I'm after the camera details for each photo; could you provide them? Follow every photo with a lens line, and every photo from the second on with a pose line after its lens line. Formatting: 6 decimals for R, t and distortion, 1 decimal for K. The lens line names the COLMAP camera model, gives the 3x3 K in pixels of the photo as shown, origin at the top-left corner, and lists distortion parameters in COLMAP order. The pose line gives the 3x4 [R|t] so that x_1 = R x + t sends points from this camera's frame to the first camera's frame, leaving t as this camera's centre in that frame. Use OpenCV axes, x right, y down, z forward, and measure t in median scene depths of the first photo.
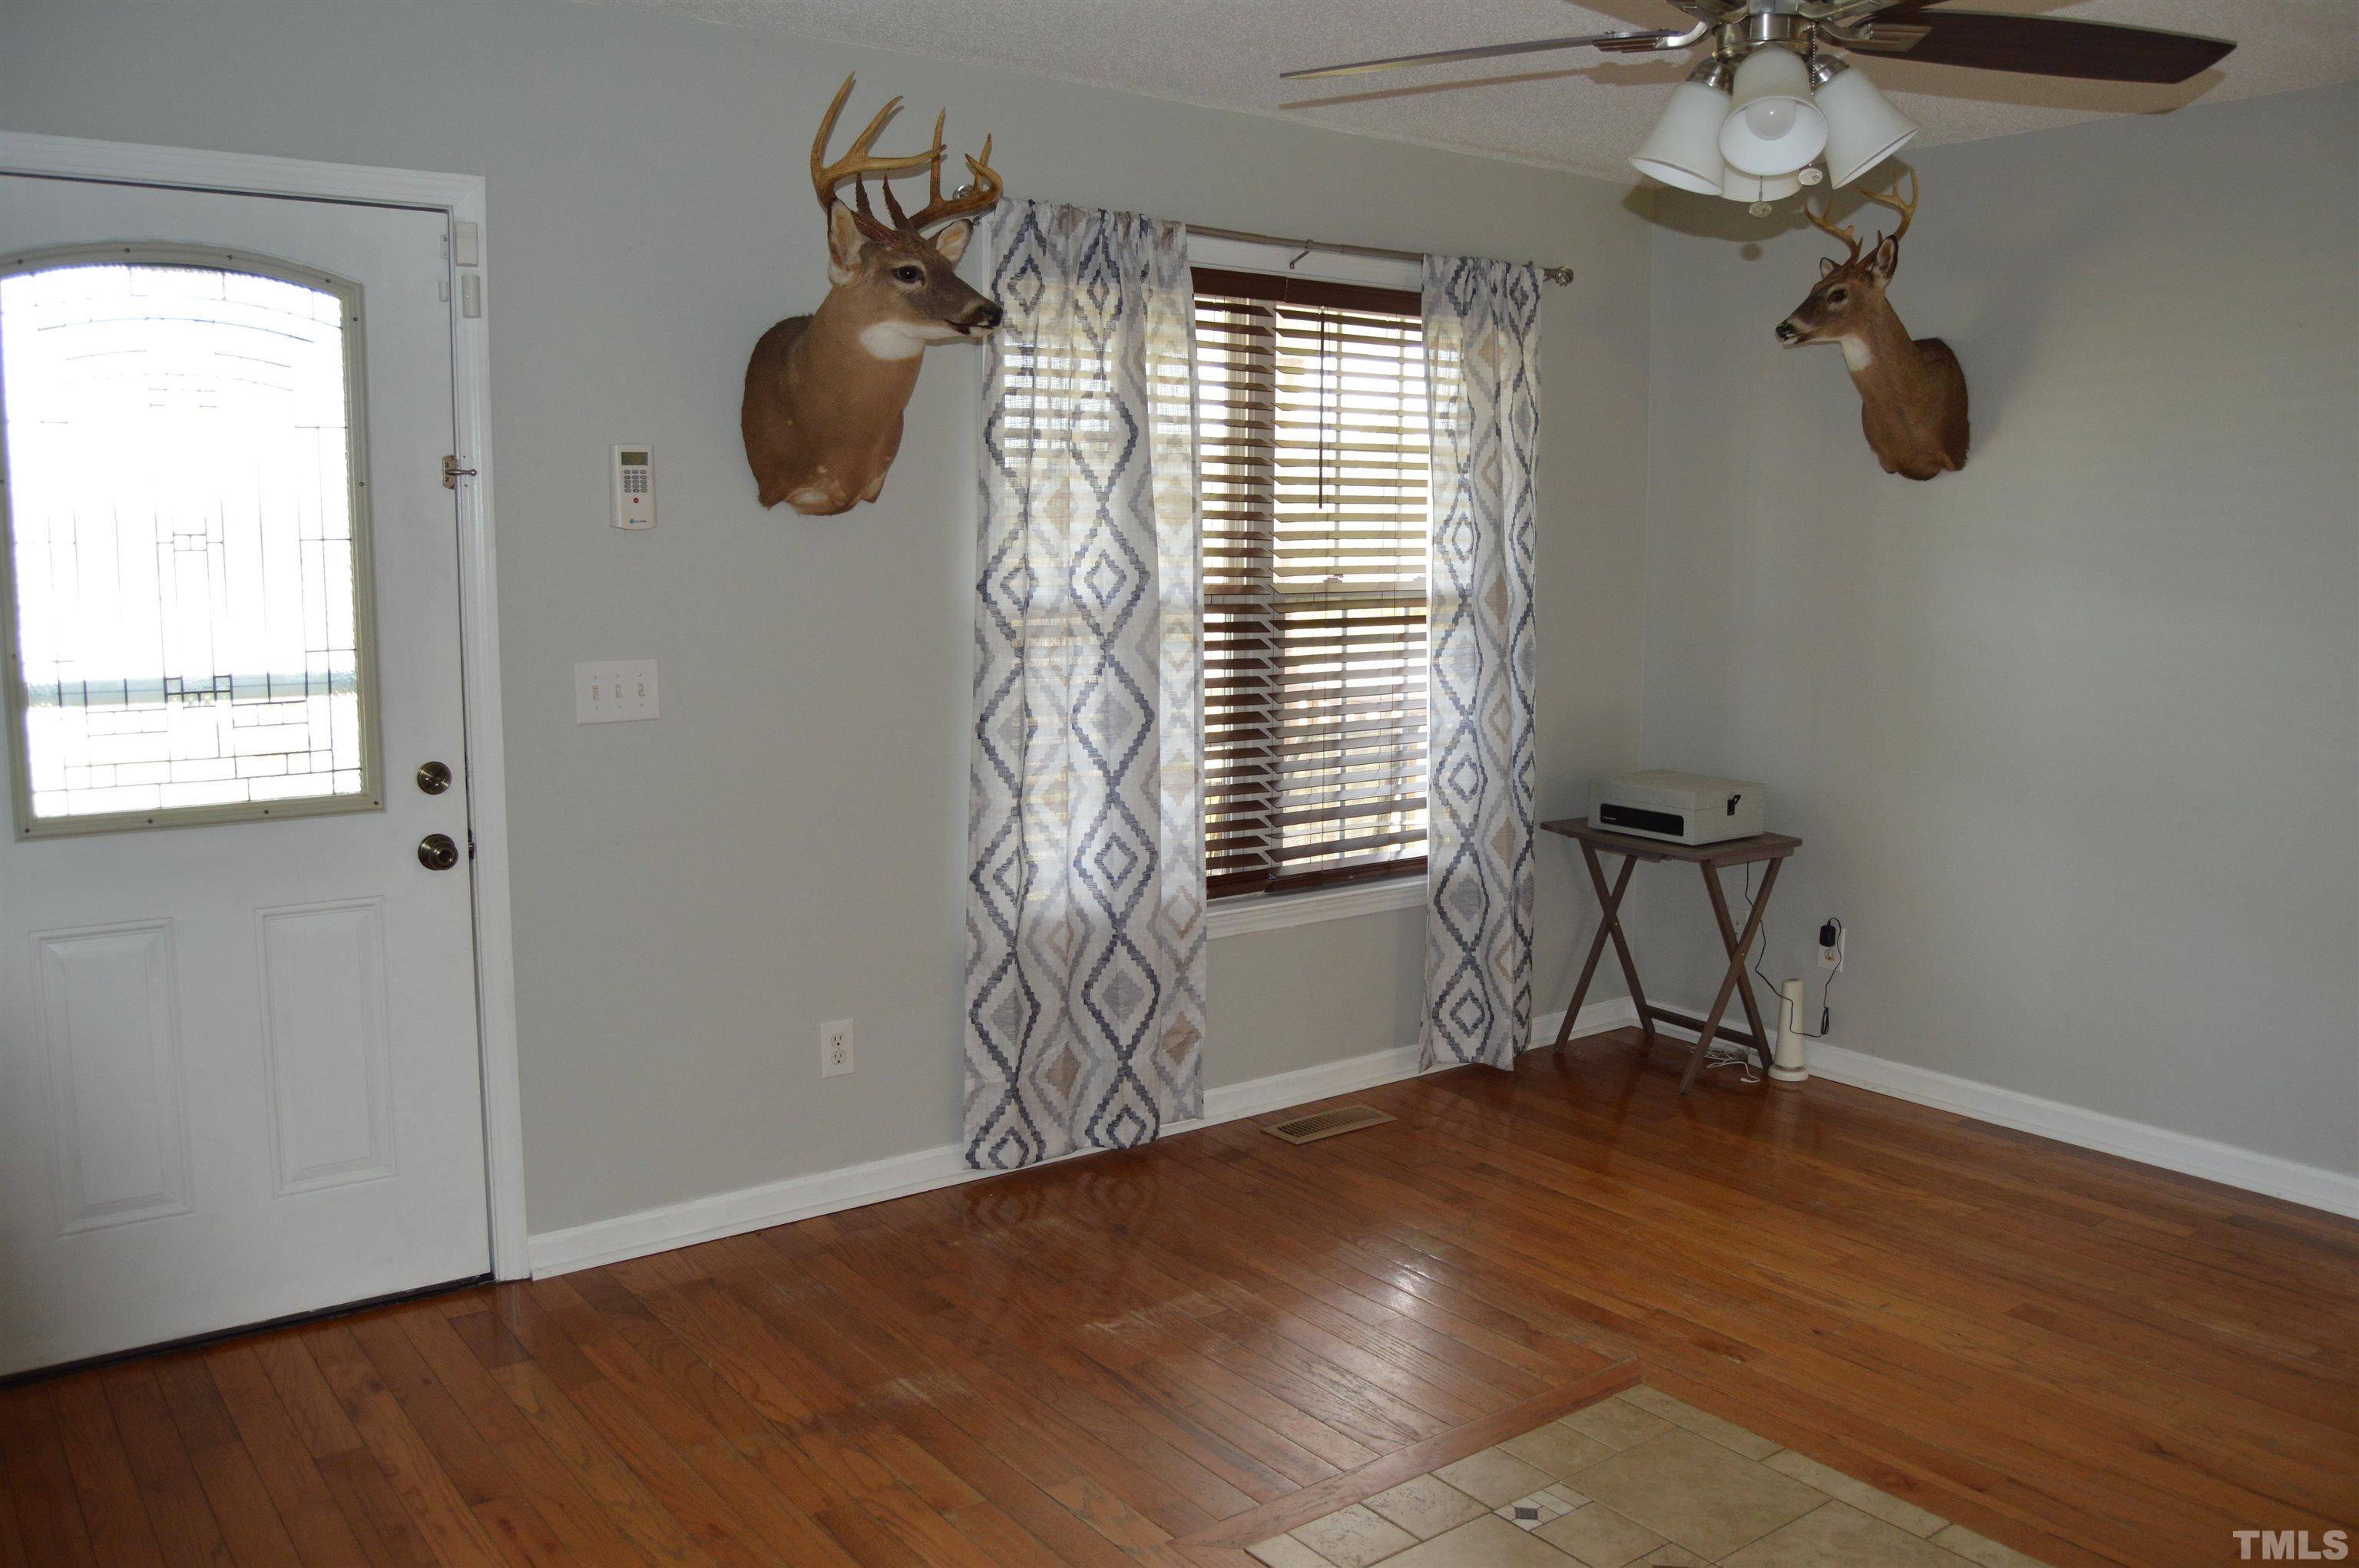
lens RADIAL K [[1870.8, 0, 1179.5], [0, 1870.8, 784.0], [0, 0, 1]] dist [-0.102133, 0.044153]
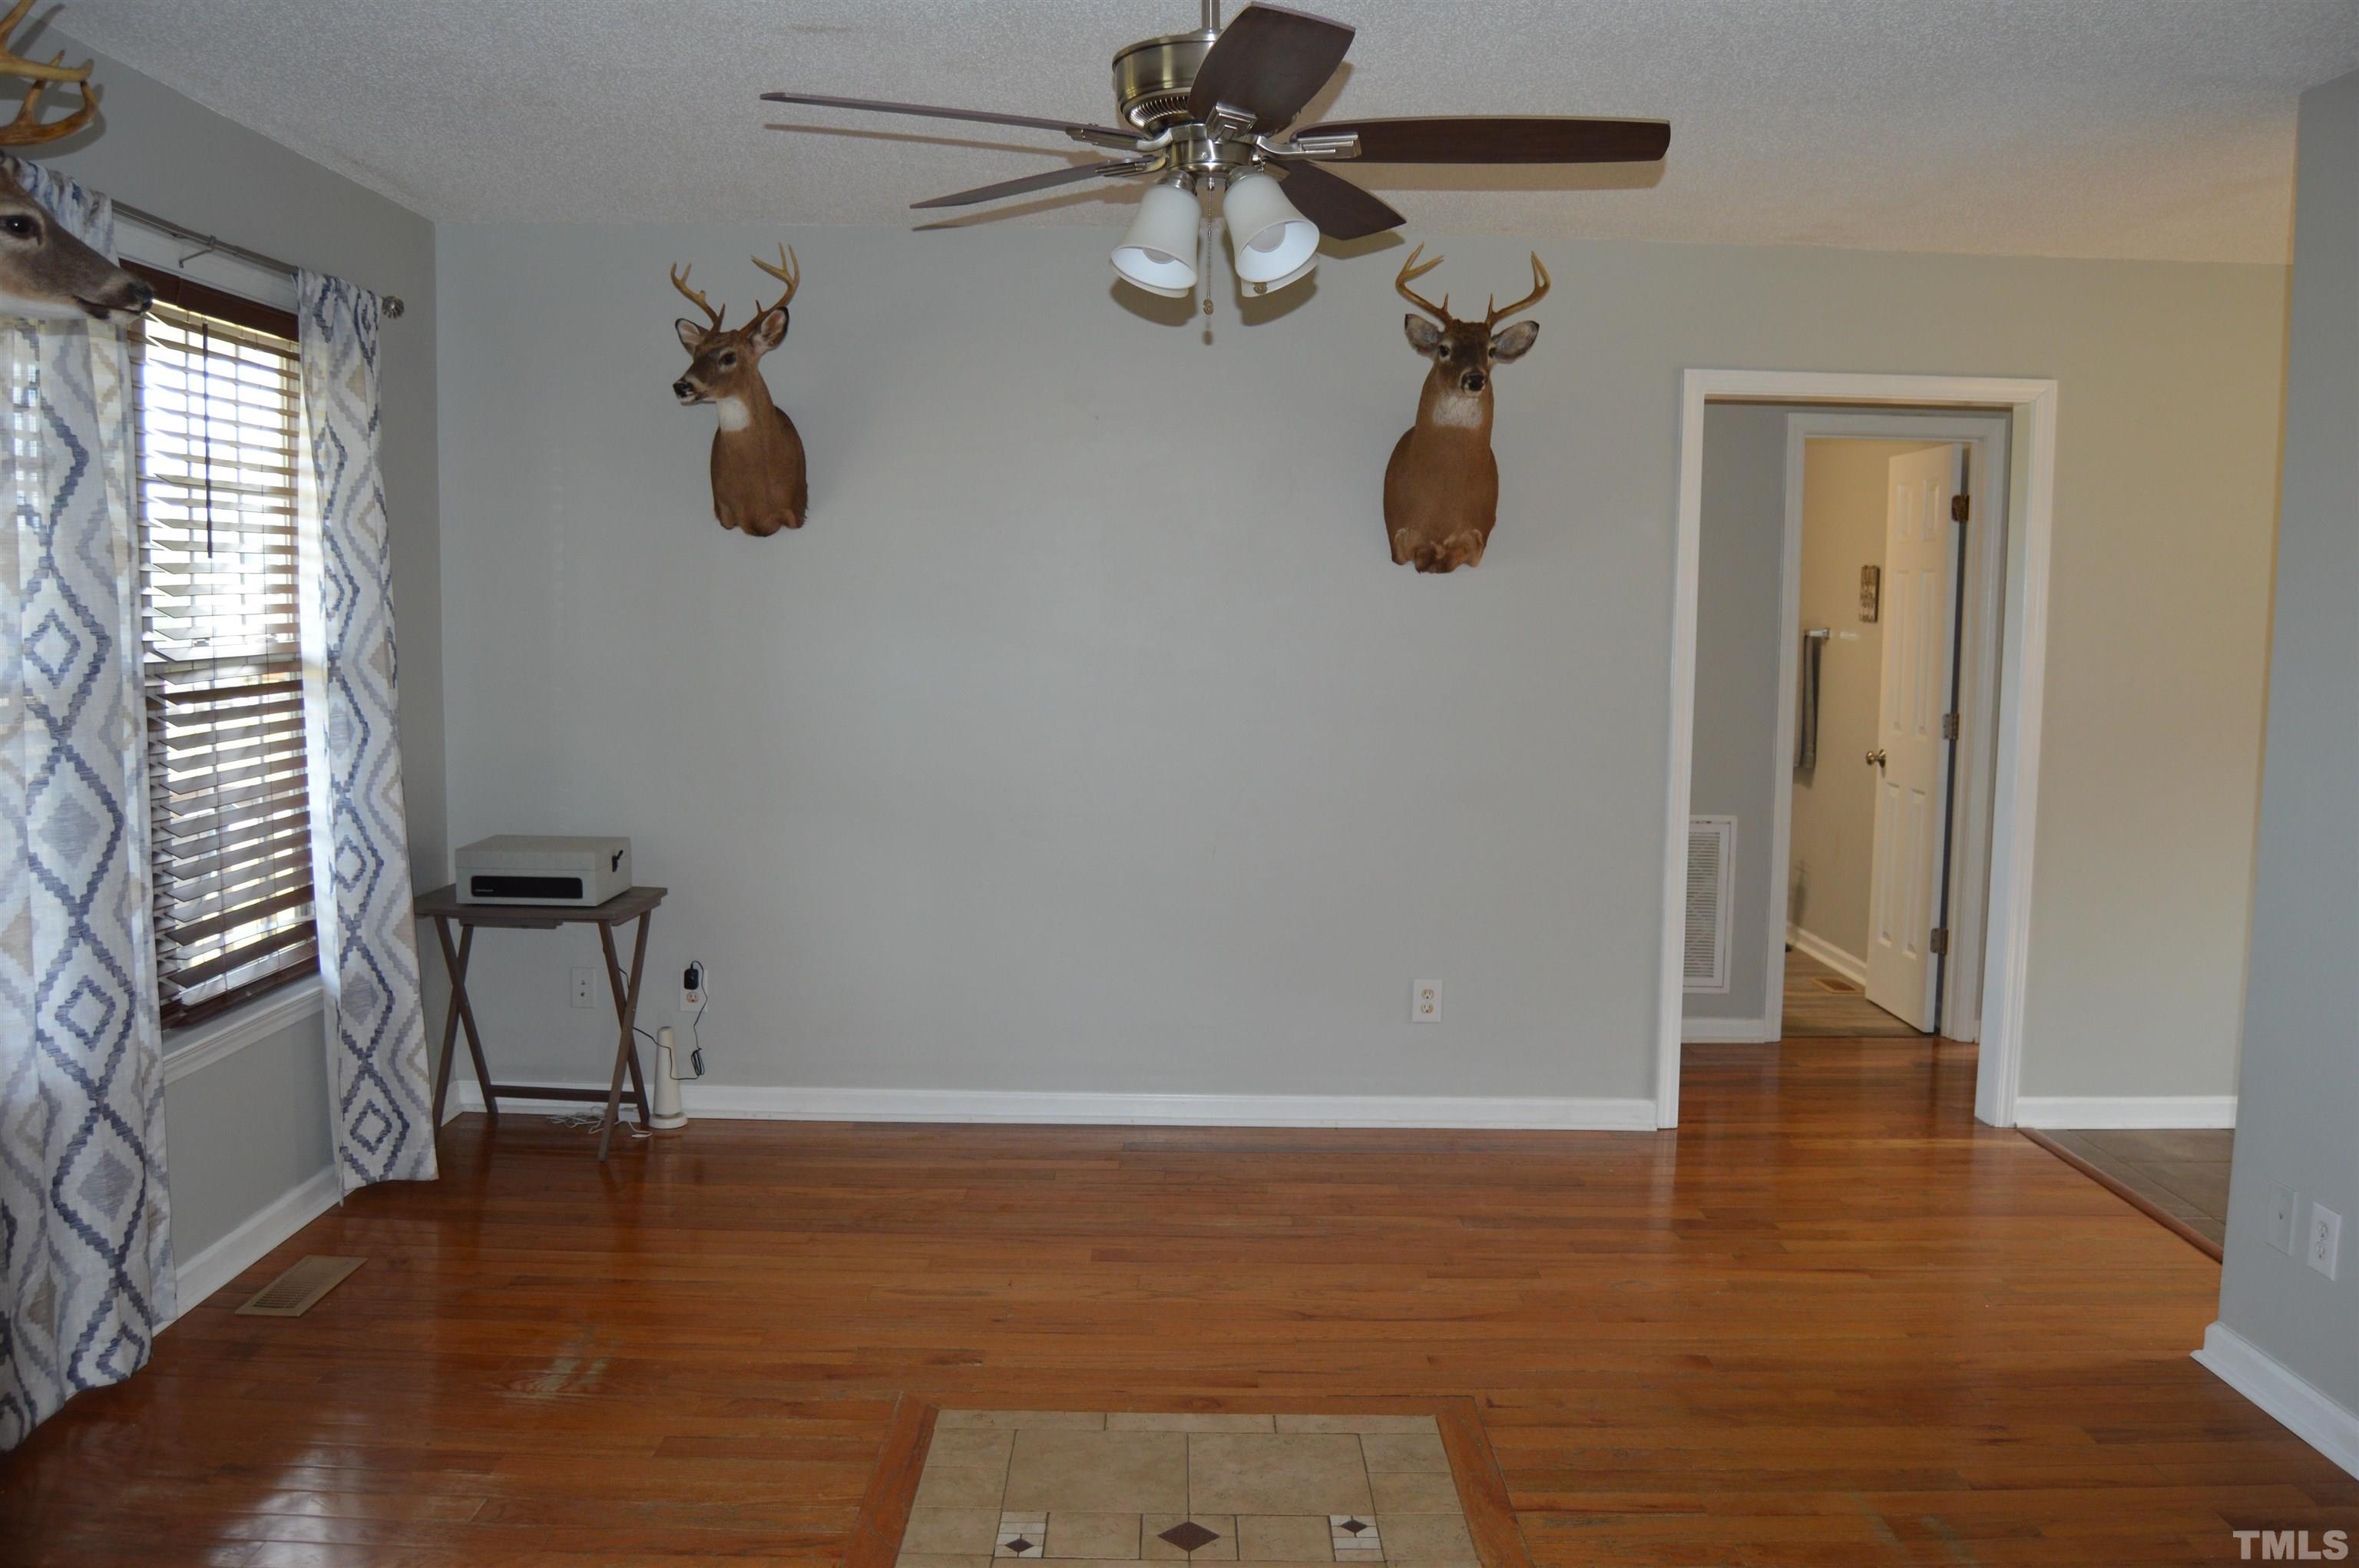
lens RADIAL K [[1870.8, 0, 1179.5], [0, 1870.8, 784.0], [0, 0, 1]] dist [-0.102133, 0.044153]
pose [[0.595470, -0.075735, 0.799800, -0.353234], [0.098282, 0.994936, 0.021040, -0.023720], [-0.797343, 0.066078, 0.599898, 0.187331]]
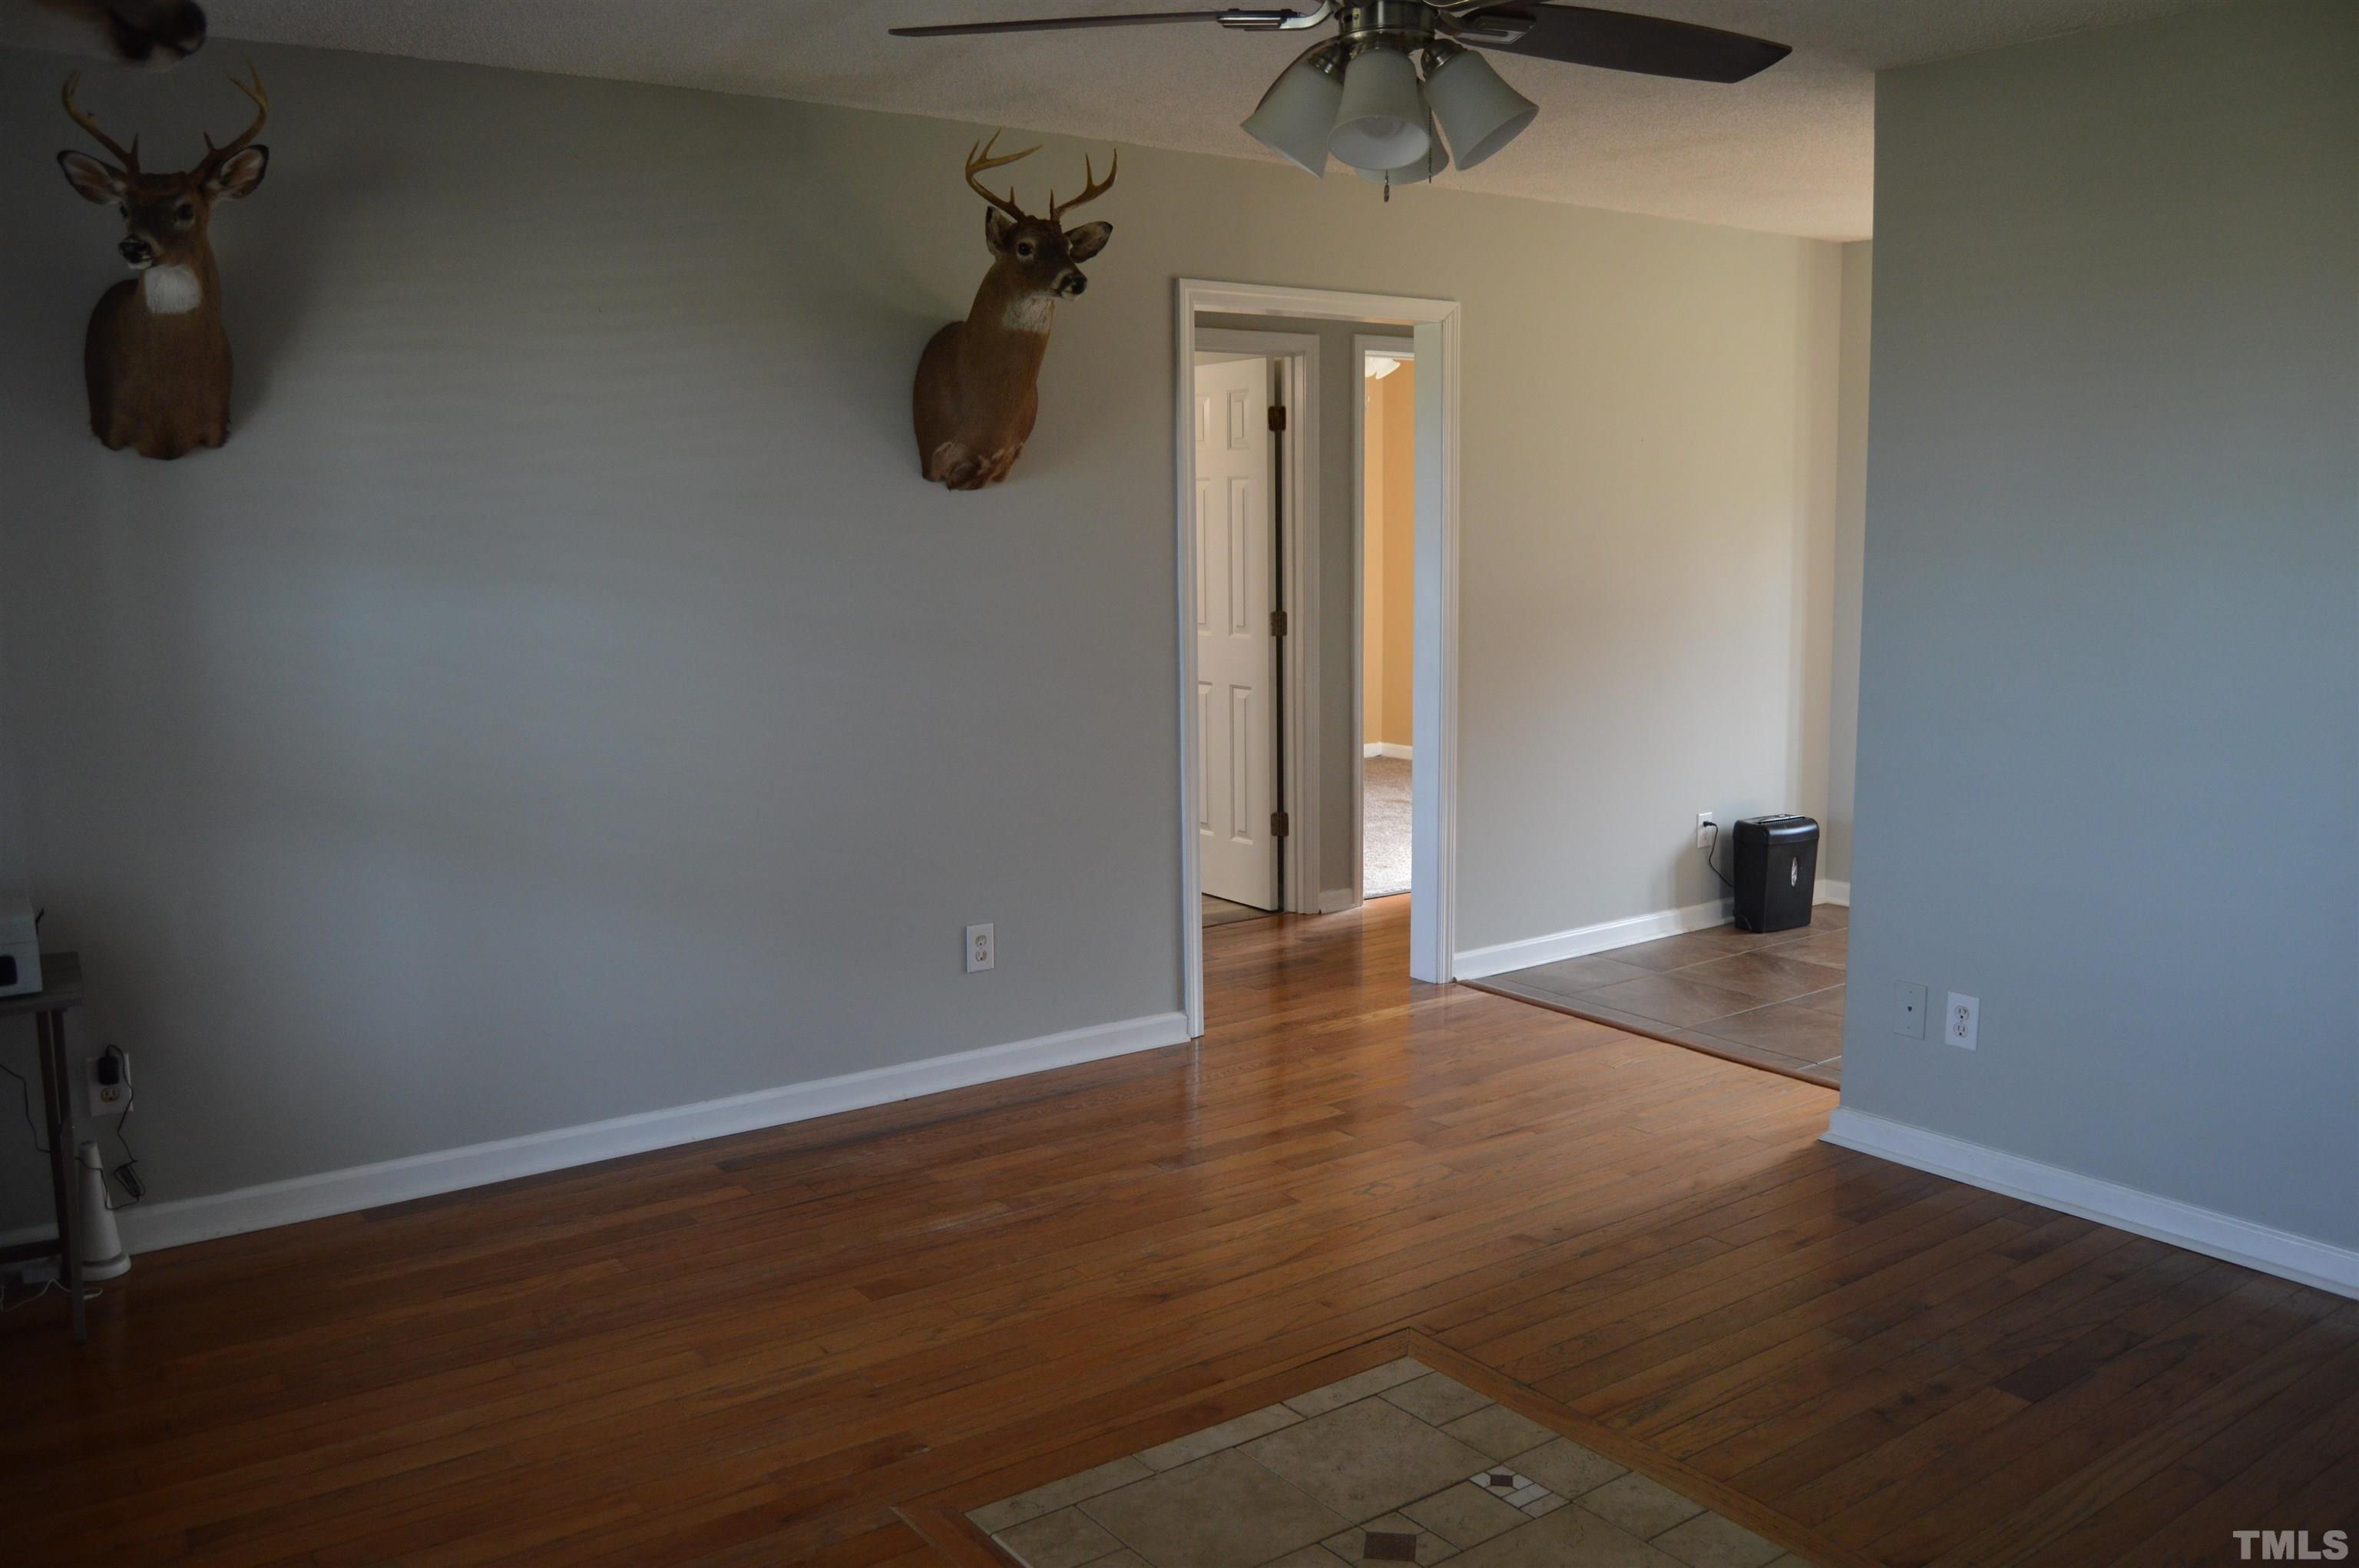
lens RADIAL K [[1870.8, 0, 1179.5], [0, 1870.8, 784.0], [0, 0, 1]] dist [-0.102133, 0.044153]
pose [[0.016078, -0.148086, 0.988844, -0.408231], [0.145599, 0.978777, 0.144211, -0.086335], [-0.989213, 0.141656, 0.037298, 0.617458]]
